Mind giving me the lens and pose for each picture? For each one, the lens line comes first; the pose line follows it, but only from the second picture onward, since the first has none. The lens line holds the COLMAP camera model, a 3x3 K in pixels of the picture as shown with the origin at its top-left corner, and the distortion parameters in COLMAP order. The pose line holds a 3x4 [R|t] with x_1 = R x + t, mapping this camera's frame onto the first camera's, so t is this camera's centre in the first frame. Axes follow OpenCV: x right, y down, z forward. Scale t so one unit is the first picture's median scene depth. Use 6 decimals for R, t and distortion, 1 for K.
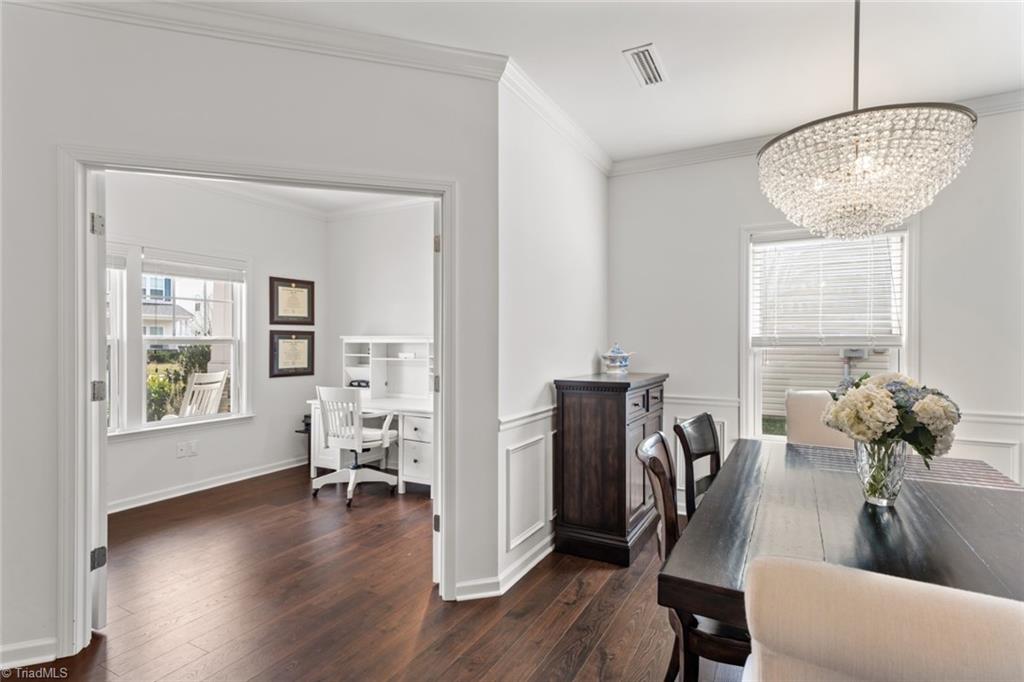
lens RADIAL K [[524.6, 0, 512.0], [0, 524.6, 341.9], [0, 0, 1]] dist [0.001164, -0.000204]
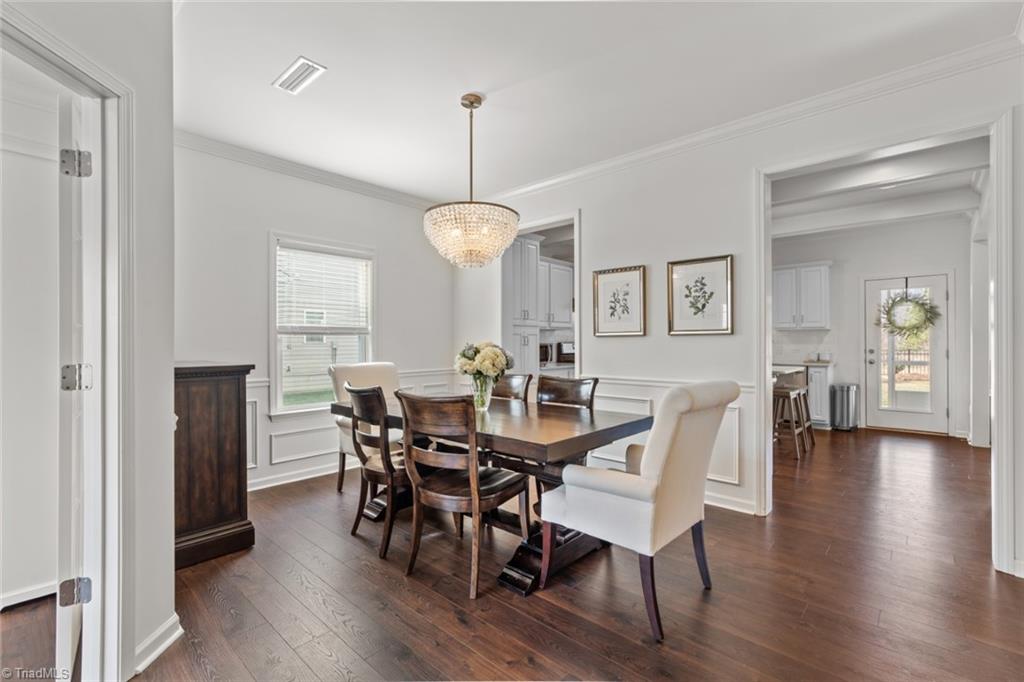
lens RADIAL K [[465.2, 0, 509.6], [0, 465.2, 341.1], [0, 0, 1]] dist [-0.000454, -0.000049]
pose [[0.203299, 0.002854, 0.979113, -0.534769], [0.001803, 0.999993, -0.003289, 0.034279], [-0.979115, 0.002434, 0.203292, 0.316996]]
